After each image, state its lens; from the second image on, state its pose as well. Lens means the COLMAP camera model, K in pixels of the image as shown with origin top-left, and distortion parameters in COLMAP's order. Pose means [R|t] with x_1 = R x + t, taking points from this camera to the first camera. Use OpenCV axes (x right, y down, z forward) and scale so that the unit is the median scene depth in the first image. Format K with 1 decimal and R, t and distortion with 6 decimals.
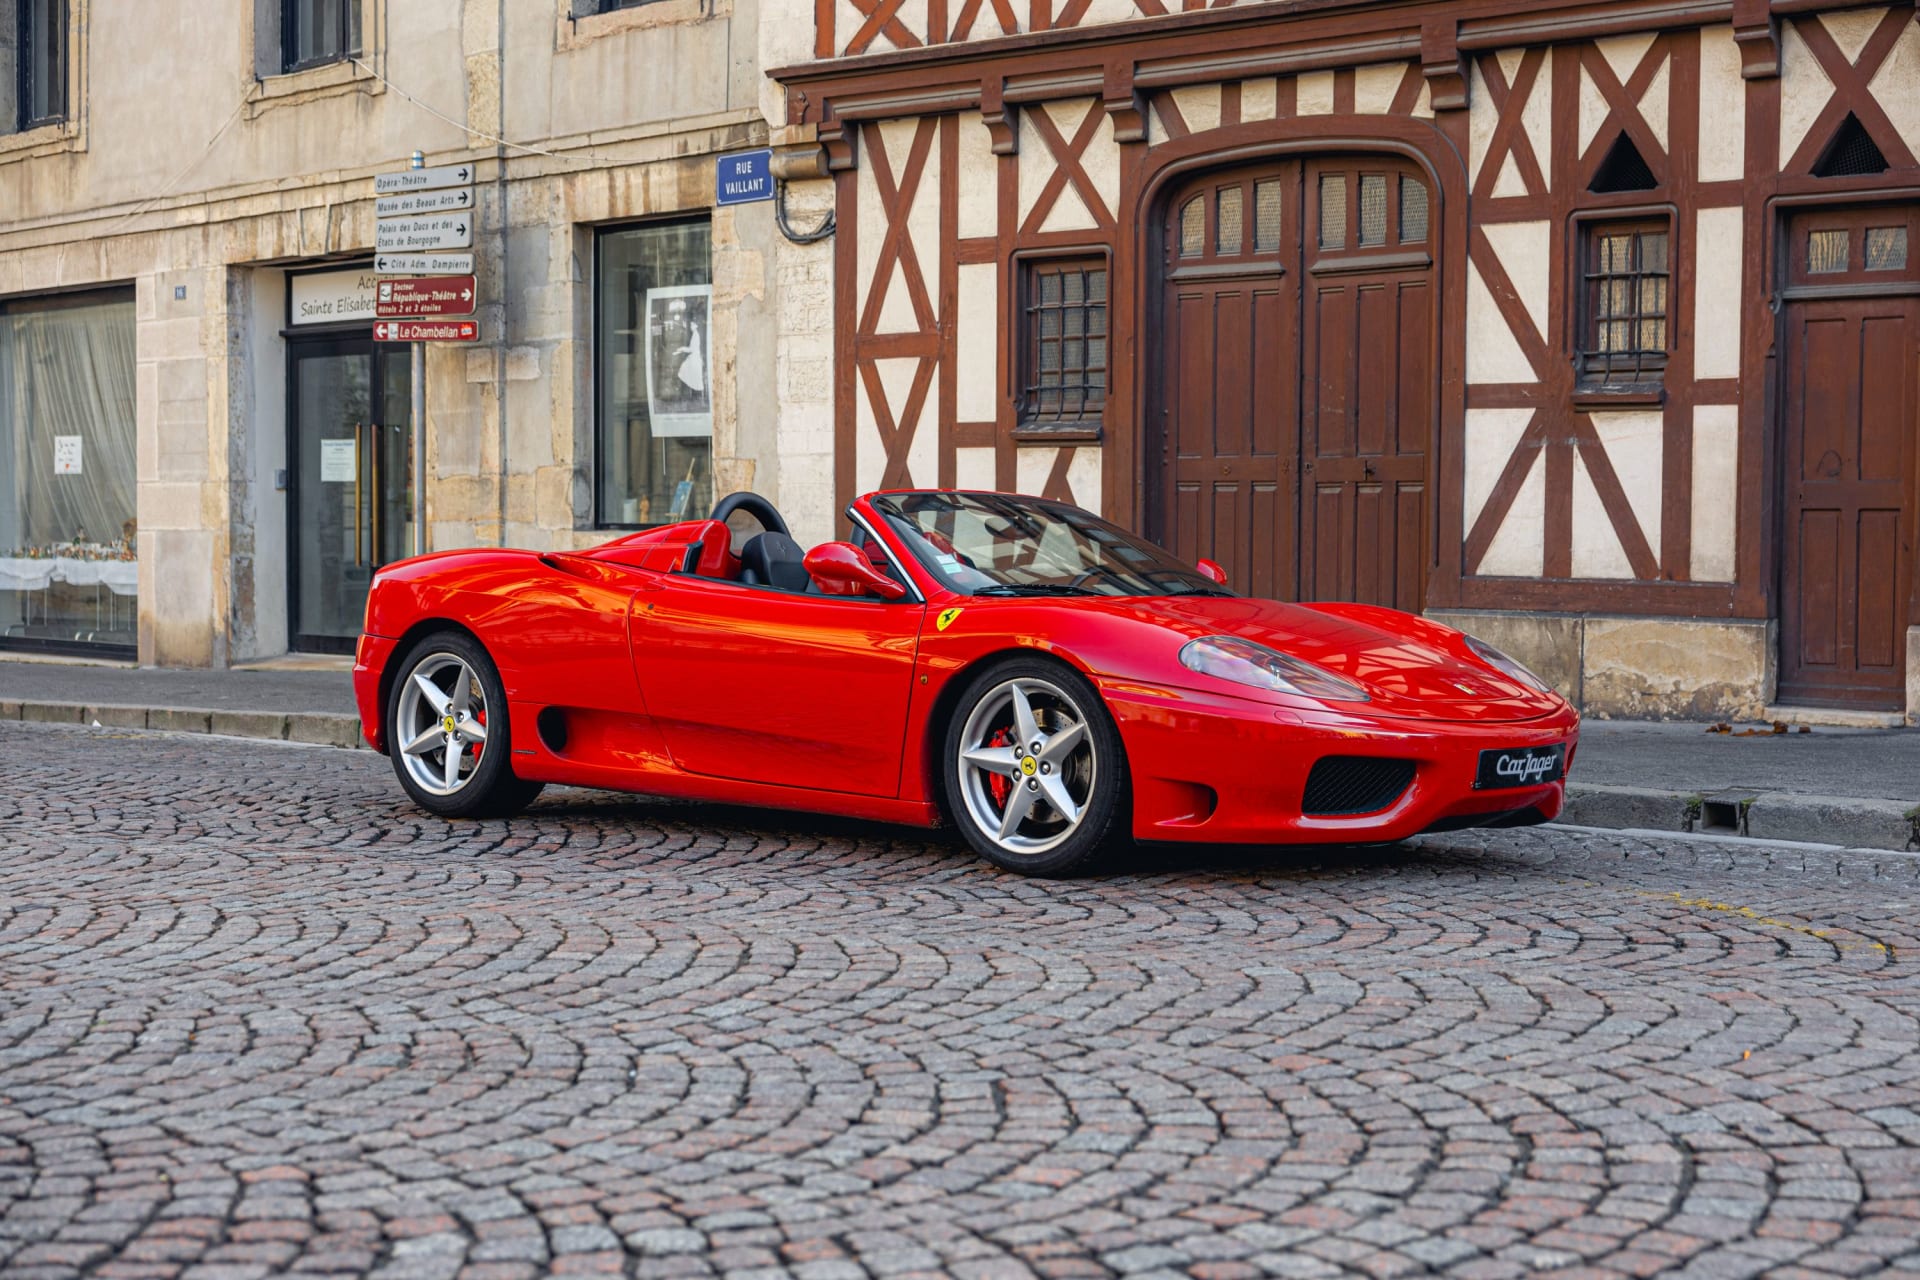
lens RADIAL K [[2698.3, 0, 948.7], [0, 2698.3, 626.1], [0, 0, 1]] dist [0.014801, 0.000000]
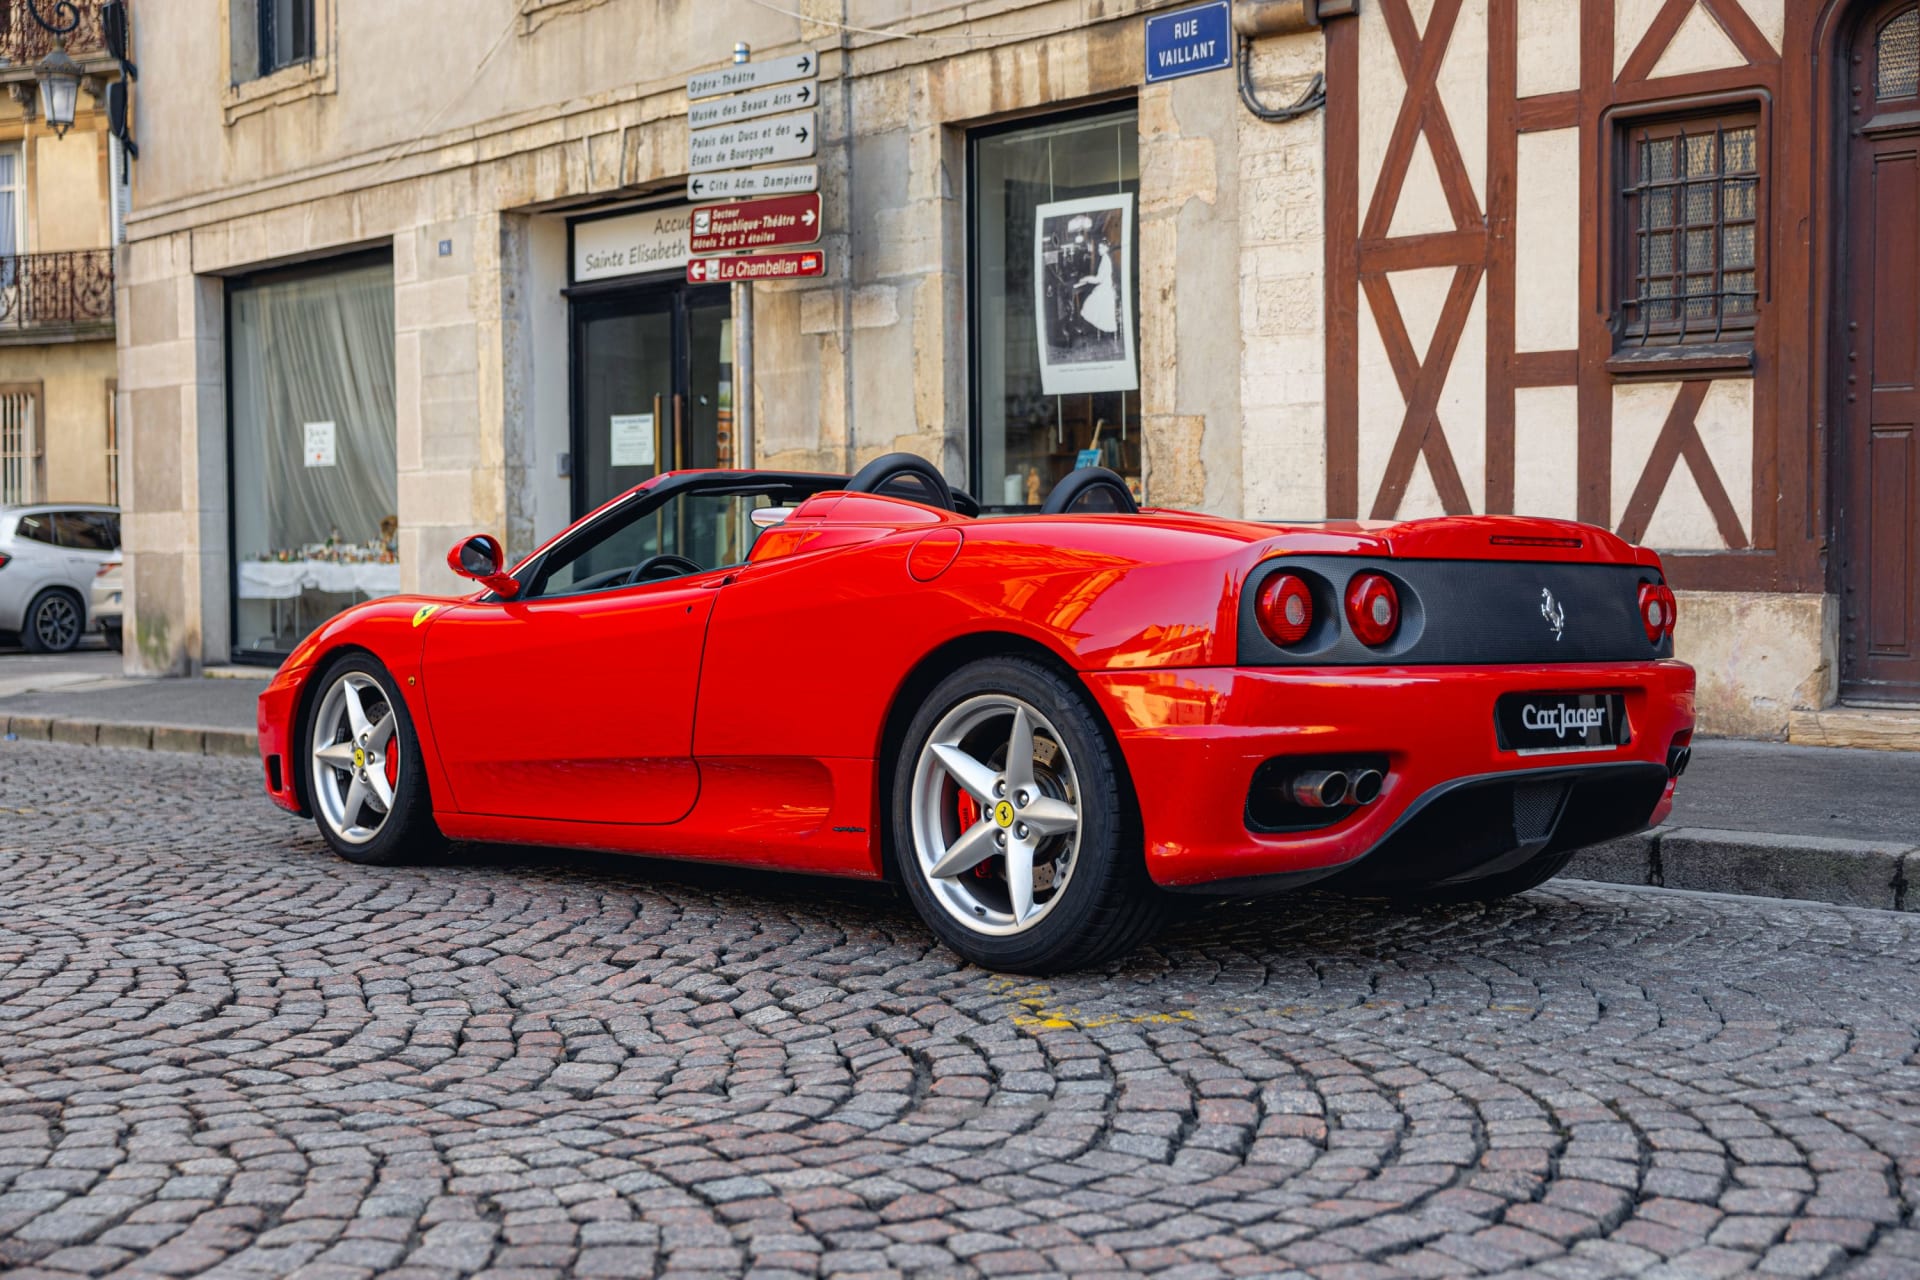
lens RADIAL K [[2698.3, 0, 969.6], [0, 2698.3, 649.6], [0, 0, 1]] dist [0.014801, 0.000000]
pose [[0.996743, -0.008754, -0.080171, -0.079888], [0.009451, 0.999921, 0.008324, -0.003104], [0.080092, -0.009055, 0.996746, 0.248640]]
